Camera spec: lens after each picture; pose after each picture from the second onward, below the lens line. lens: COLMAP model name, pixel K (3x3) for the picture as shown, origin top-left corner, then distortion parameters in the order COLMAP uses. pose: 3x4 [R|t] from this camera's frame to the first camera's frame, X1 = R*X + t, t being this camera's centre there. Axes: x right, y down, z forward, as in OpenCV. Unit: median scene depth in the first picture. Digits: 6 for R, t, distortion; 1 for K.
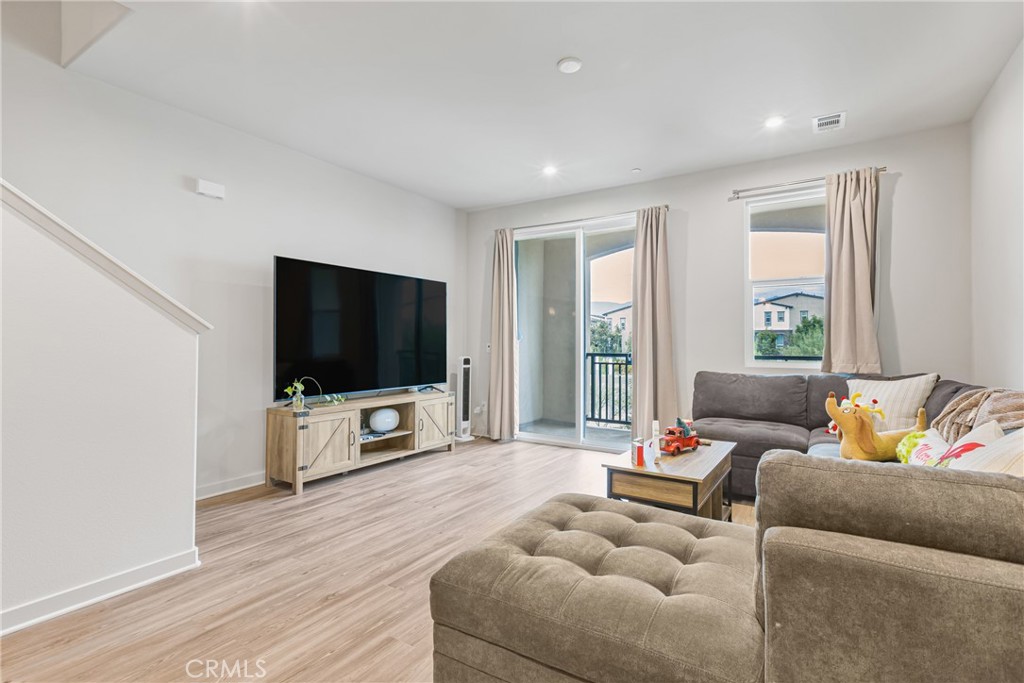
lens RADIAL K [[485.2, 0, 512.0], [0, 485.2, 341.5], [0, 0, 1]] dist [0.000104, -0.000126]
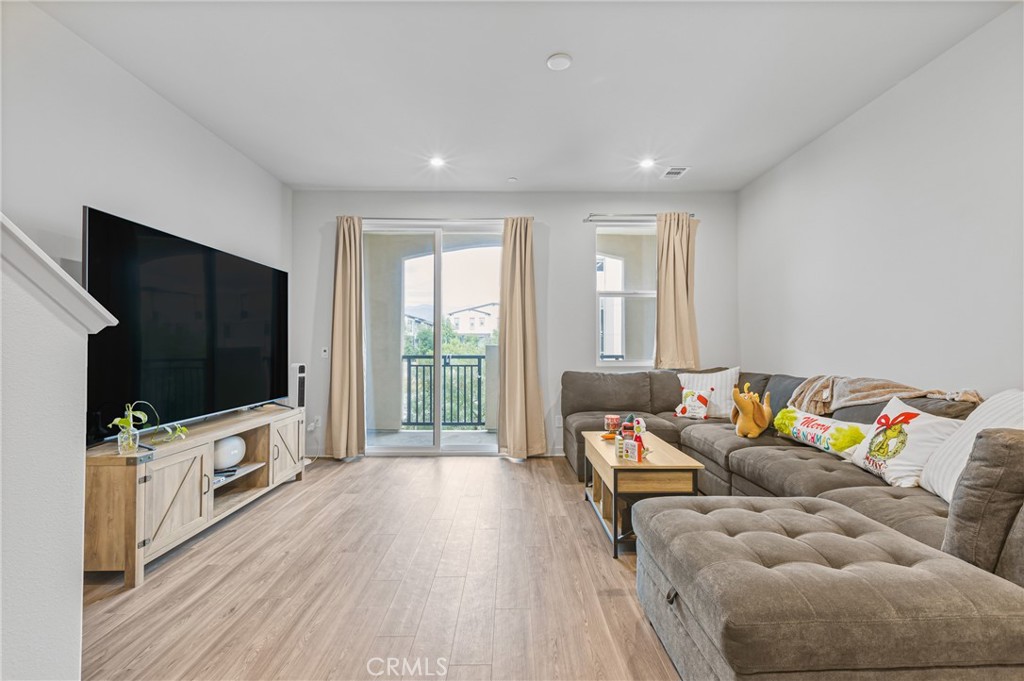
lens RADIAL K [[469.2, 0, 515.0], [0, 469.2, 339.3], [0, 0, 1]] dist [-0.001090, -0.000519]
pose [[0.830350, 0.002495, 0.557236, -0.341735], [0.002427, 0.999964, -0.008095, -0.003315], [-0.557237, 0.008074, 0.830314, 0.189356]]
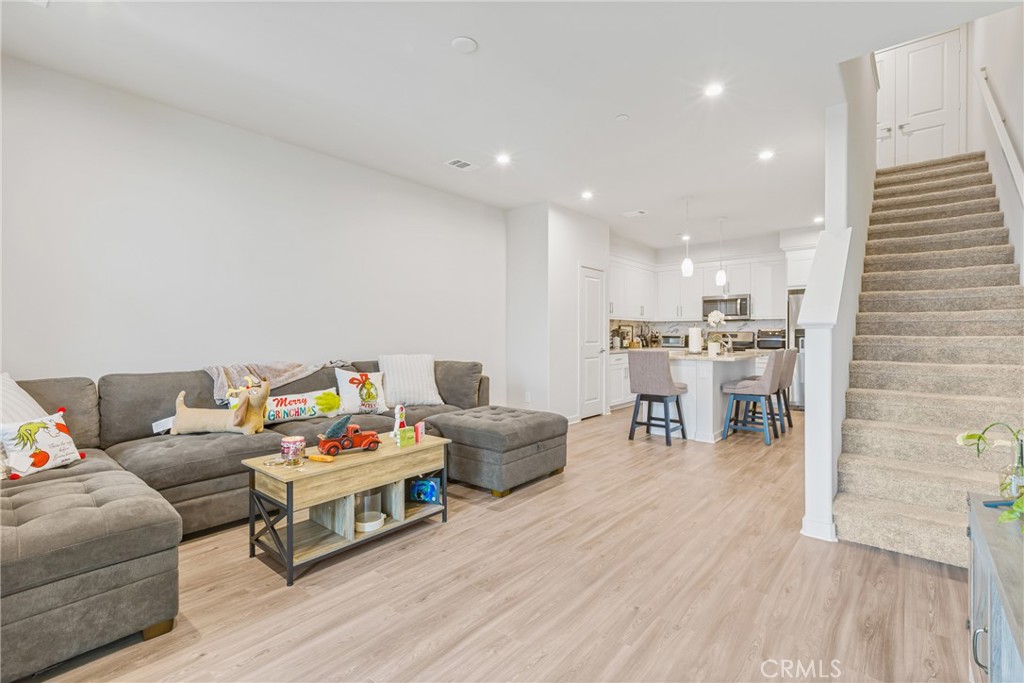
lens RADIAL K [[469.2, 0, 515.0], [0, 469.2, 340.3], [0, 0, 1]] dist [-0.001090, -0.000519]
pose [[-0.993390, -0.003910, 0.114724, -0.063593], [-0.002606, 0.999930, 0.011508, -0.001772], [-0.114761, 0.011132, -0.993331, 1.356781]]
